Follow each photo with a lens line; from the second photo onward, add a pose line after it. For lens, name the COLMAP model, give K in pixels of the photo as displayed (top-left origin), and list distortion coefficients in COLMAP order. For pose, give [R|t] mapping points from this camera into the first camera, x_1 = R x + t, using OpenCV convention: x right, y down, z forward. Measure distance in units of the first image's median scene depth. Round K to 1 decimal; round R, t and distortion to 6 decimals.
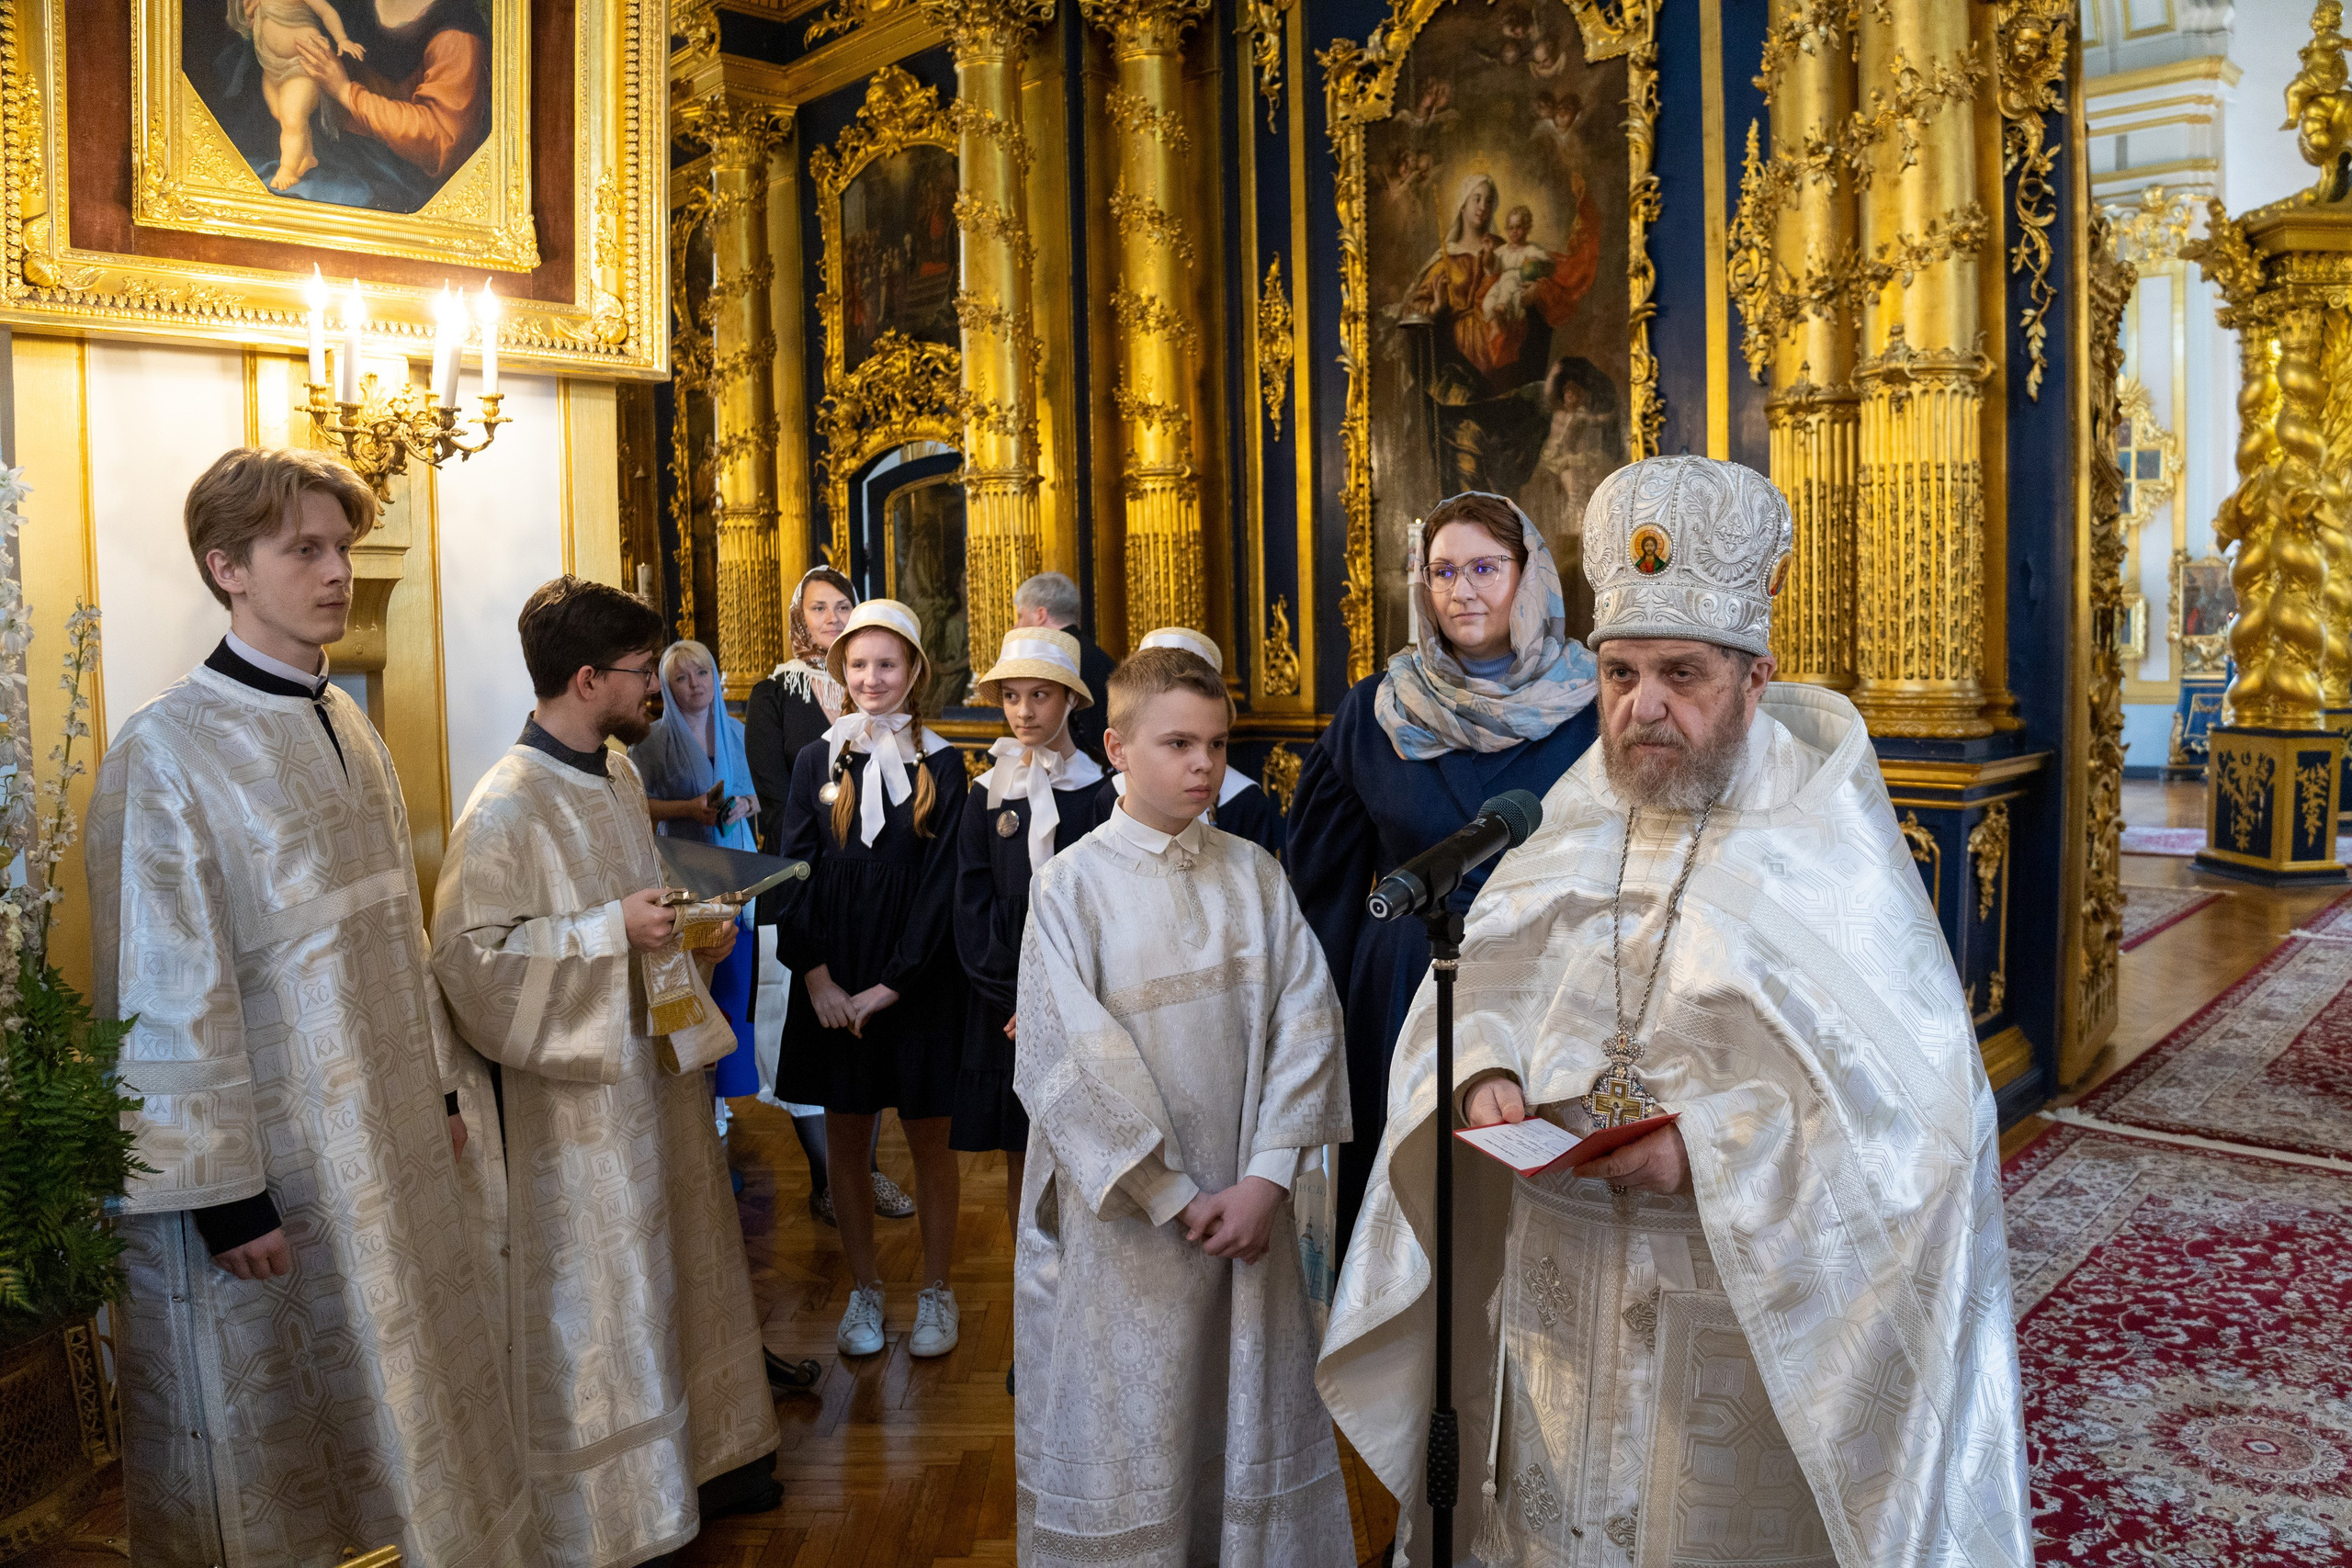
lens RADIAL K [[1687.4, 0, 1176.0], [0, 1687.4, 784.0], [0, 0, 1]] dist [-0.115693, 0.019937]
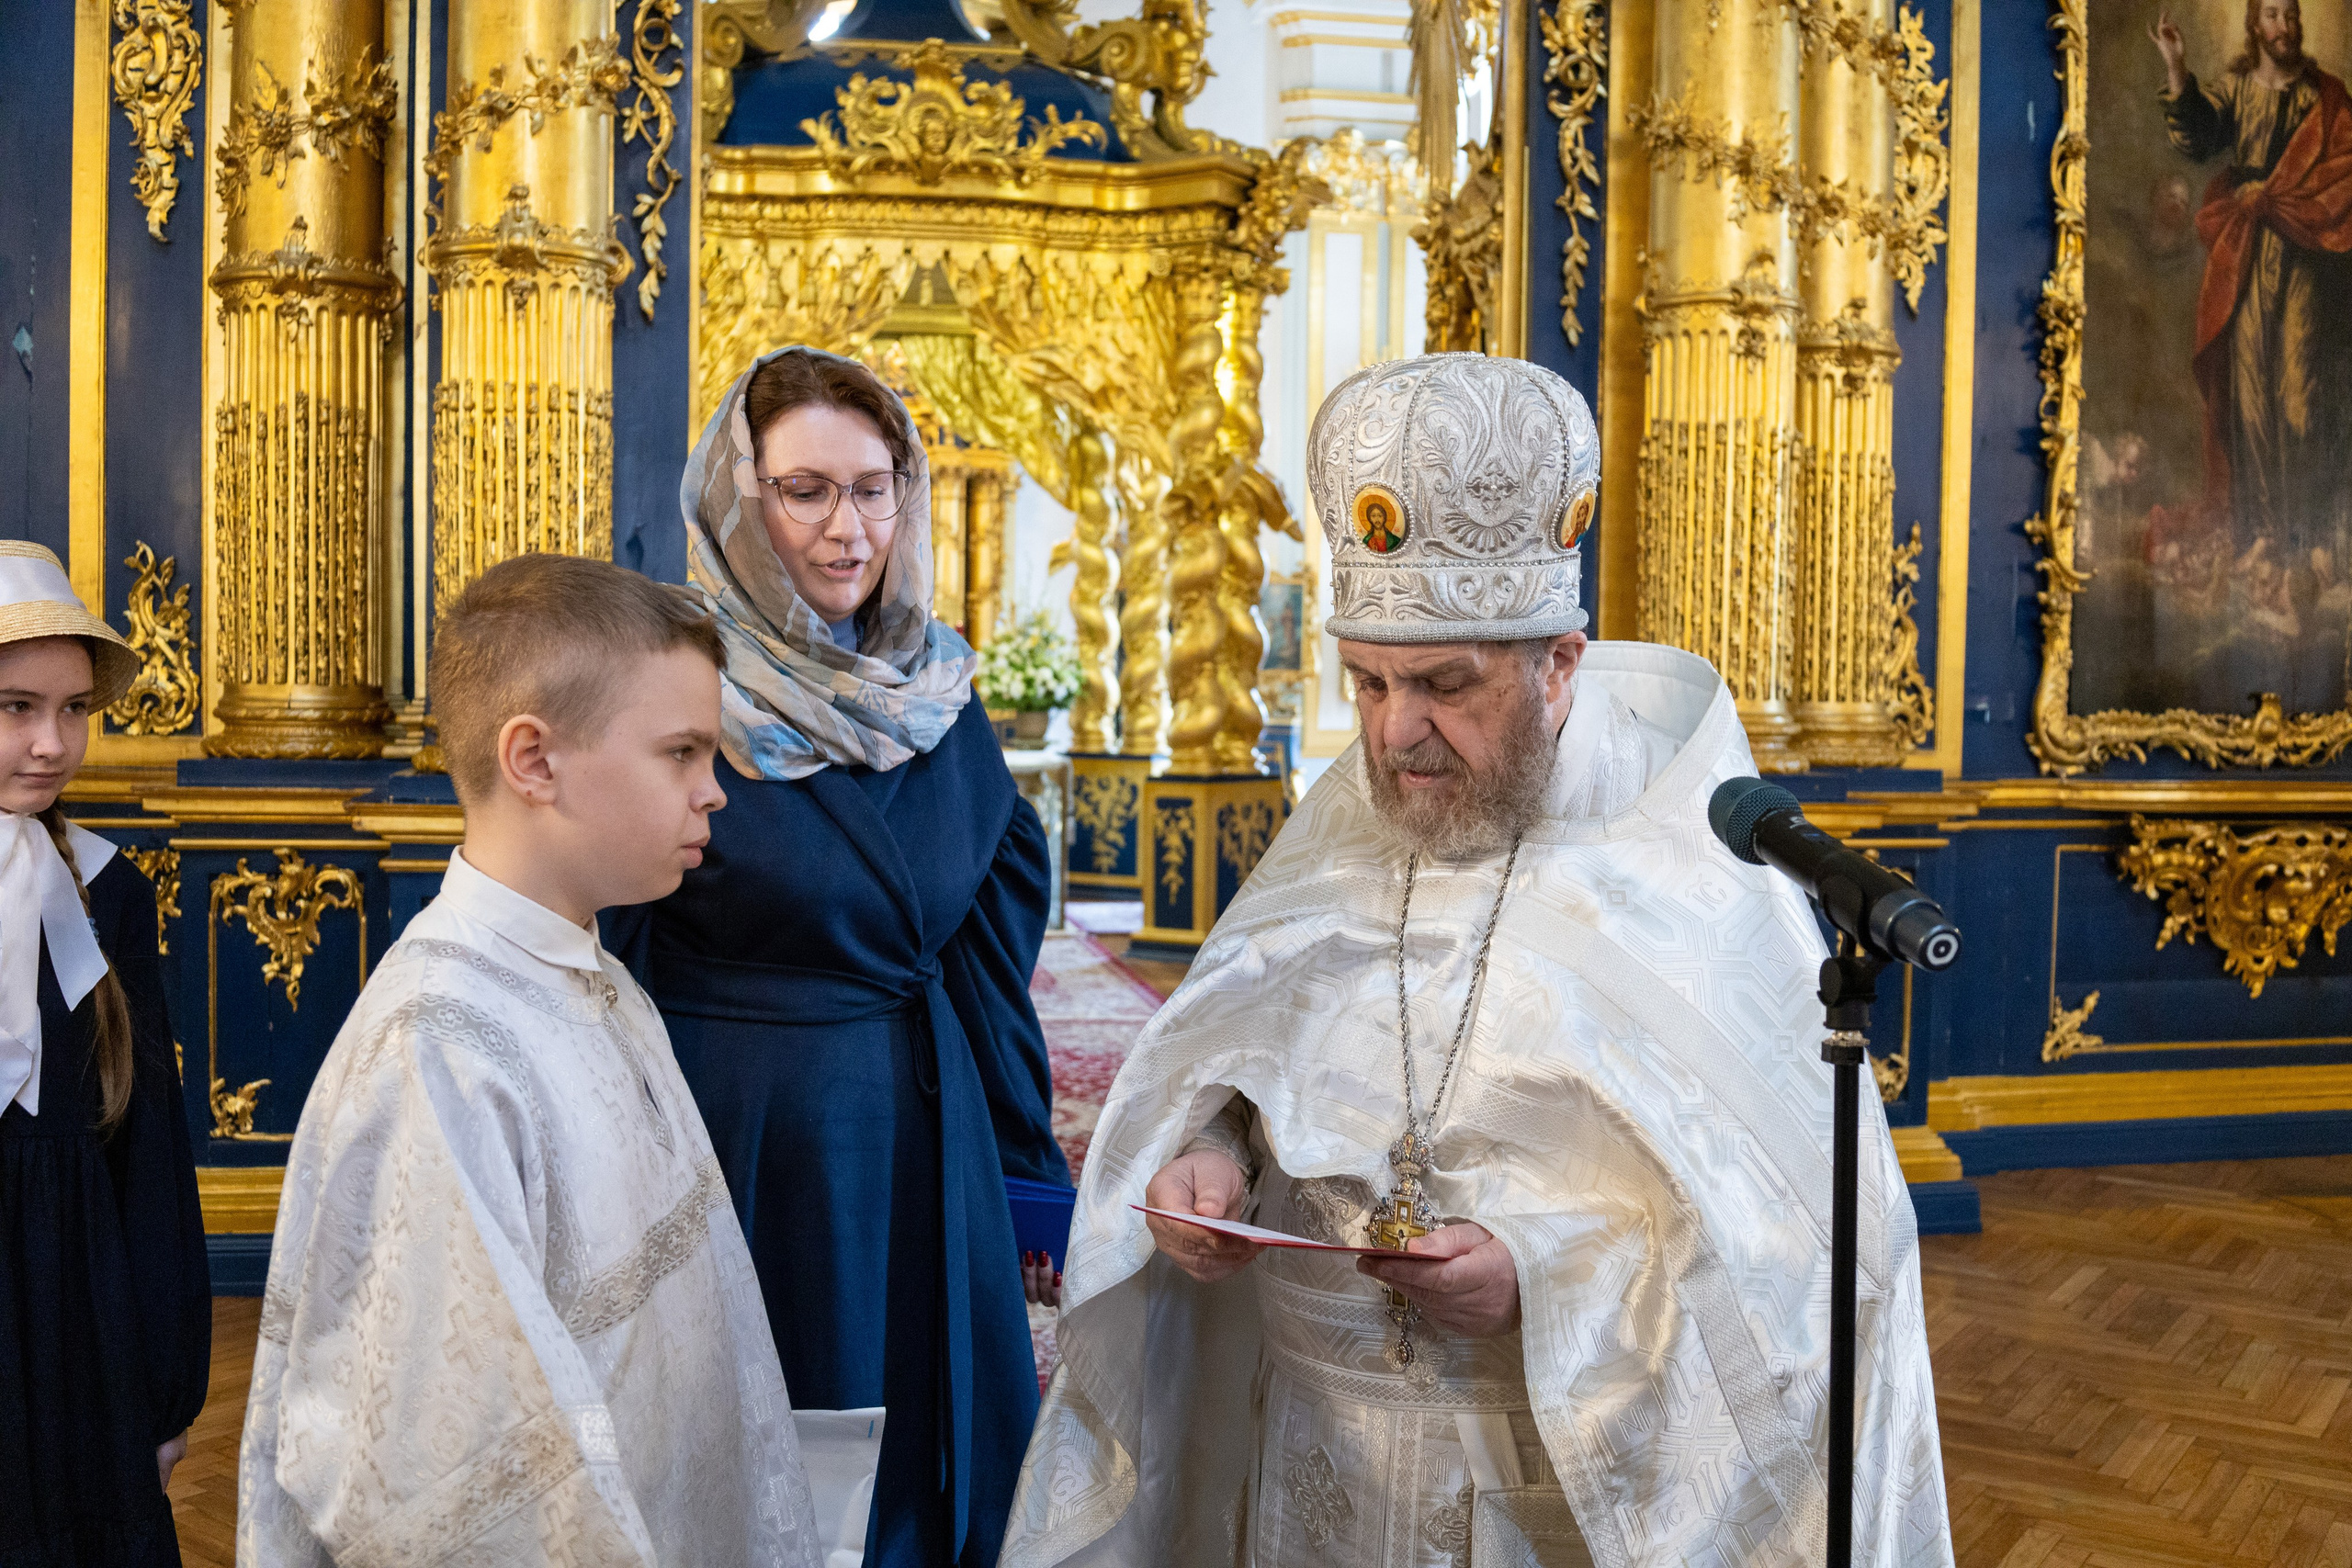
lens RADIAL K [[2330.1, 0, 1207.6], [0, 2330.1, 787.7], [0, 0, 1]] dist [-0.076606, -0.002170]
pose [[0.552450, -0.013441, 0.833438, -0.170924], [0.042429, 0.999027, -0.012013, 0.000965], [-0.832465, 0.041999, 0.552483, 0.172225]]
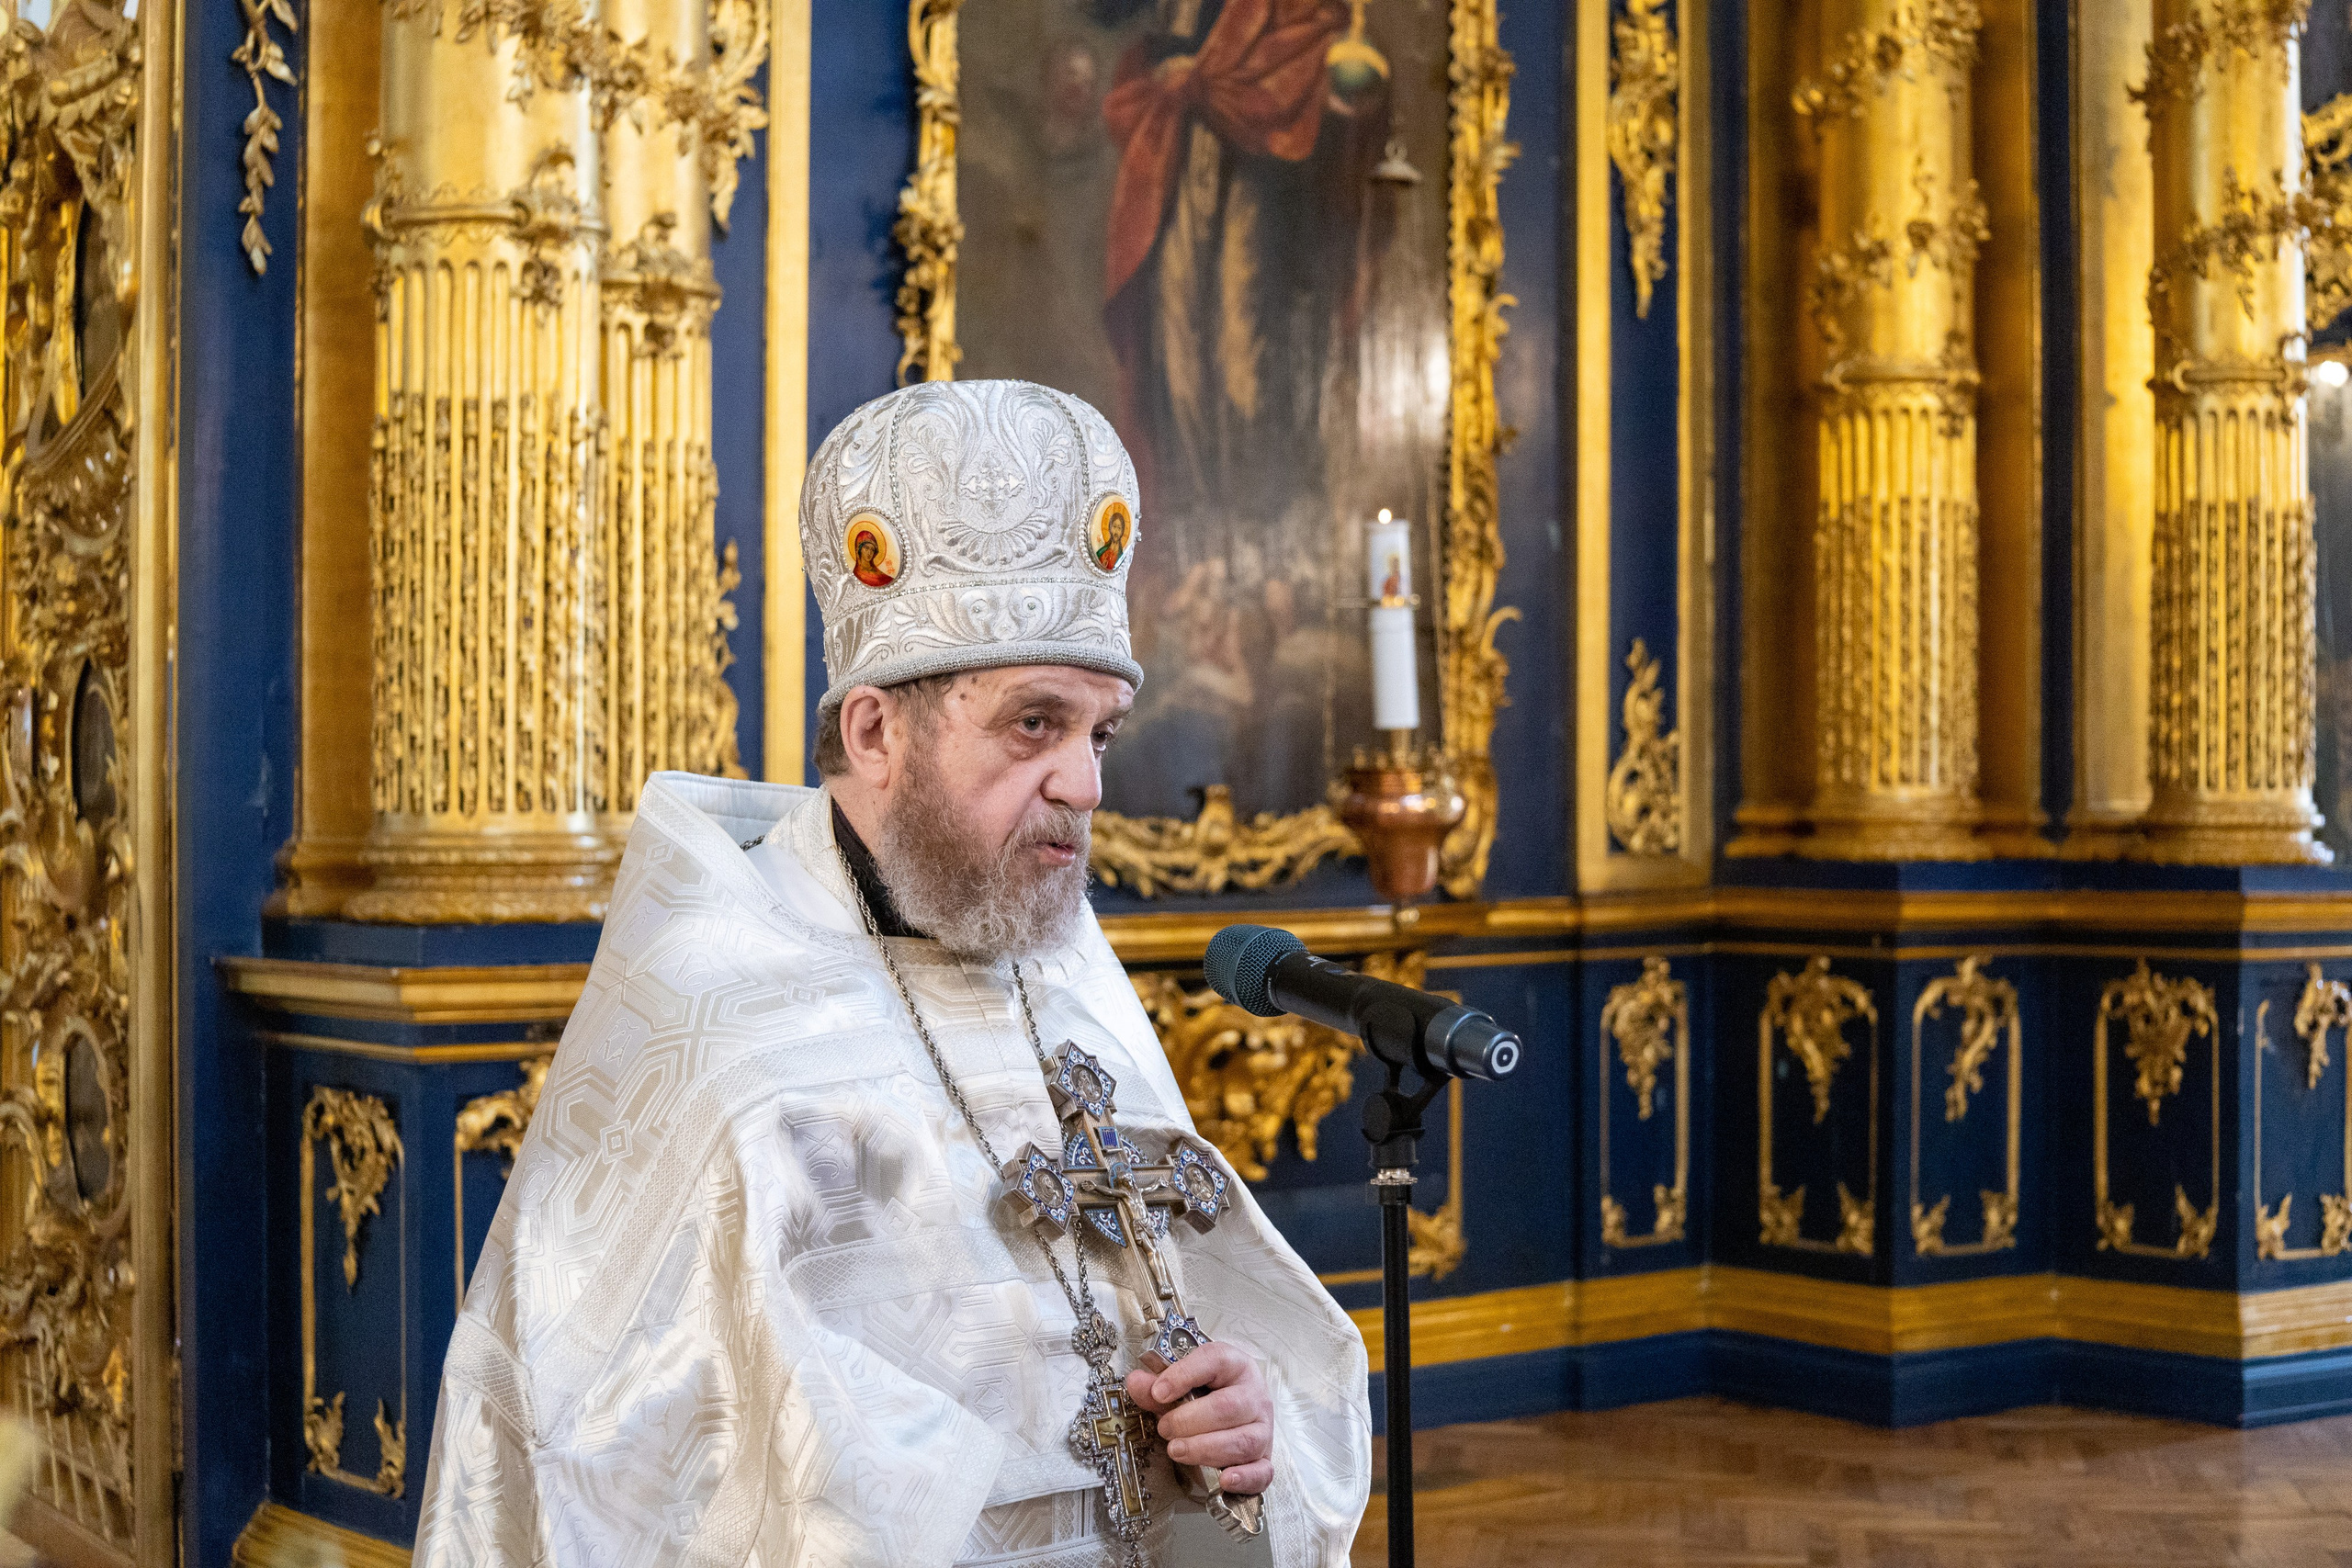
lens RADIAL K [[4030.3, 0, 1176.0], [0, 4030.3, 784.0], [0, 0, 1]] dist [-0.214046, 0.208091]
pose [[0.121320, 0.017015, 0.992468, -0.308860], [0.077805, 0.996614, -0.026597, -0.002002], [-0.989559, 0.080446, 0.119585, 0.205594]]
